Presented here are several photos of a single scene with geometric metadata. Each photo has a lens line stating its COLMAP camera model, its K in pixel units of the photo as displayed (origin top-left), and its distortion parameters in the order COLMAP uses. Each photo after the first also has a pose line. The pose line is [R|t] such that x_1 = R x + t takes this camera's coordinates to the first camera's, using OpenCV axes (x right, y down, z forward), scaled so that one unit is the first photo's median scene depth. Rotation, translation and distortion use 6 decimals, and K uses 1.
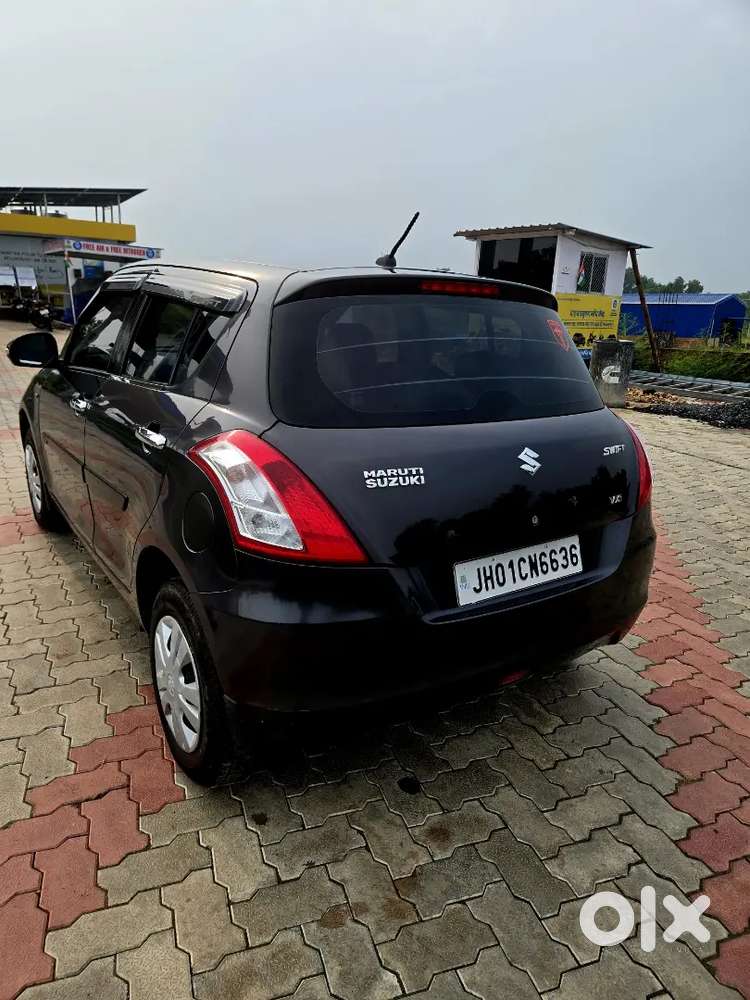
lens RADIAL K [[664.0, 0, 368.0], [0, 664.0, 500.3], [0, 0, 1]] dist [0.078792, -0.067161]
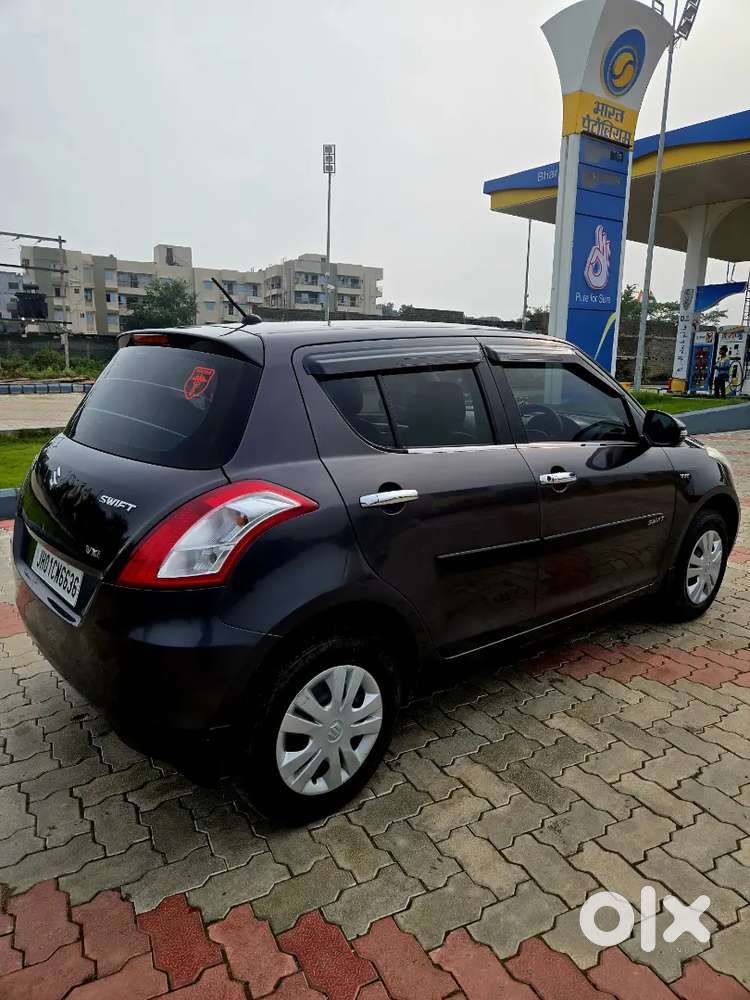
lens RADIAL K [[664.9, 0, 377.1], [0, 664.9, 488.6], [0, 0, 1]] dist [0.076923, -0.068013]
pose [[0.110032, 0.157971, -0.981294, 1.446704], [-0.291740, 0.948934, 0.120049, -0.342284], [0.950148, 0.273074, 0.150499, 1.336509]]
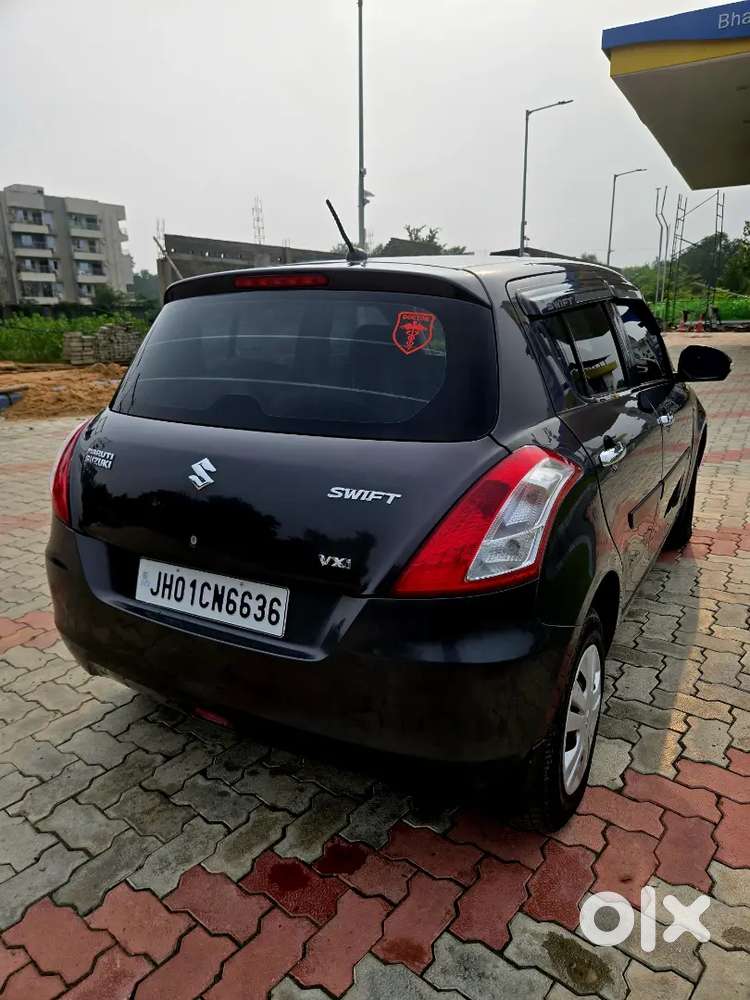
lens RADIAL K [[718.6, 0, 375.0], [0, 718.6, 500.0], [0, 0, 1]] dist [-0.008079, -0.001584]
pose [[0.430844, 0.193559, -0.881424, 1.155293], [-0.217231, 0.970251, 0.106881, -0.171752], [0.875891, 0.145423, 0.460073, 0.750731]]
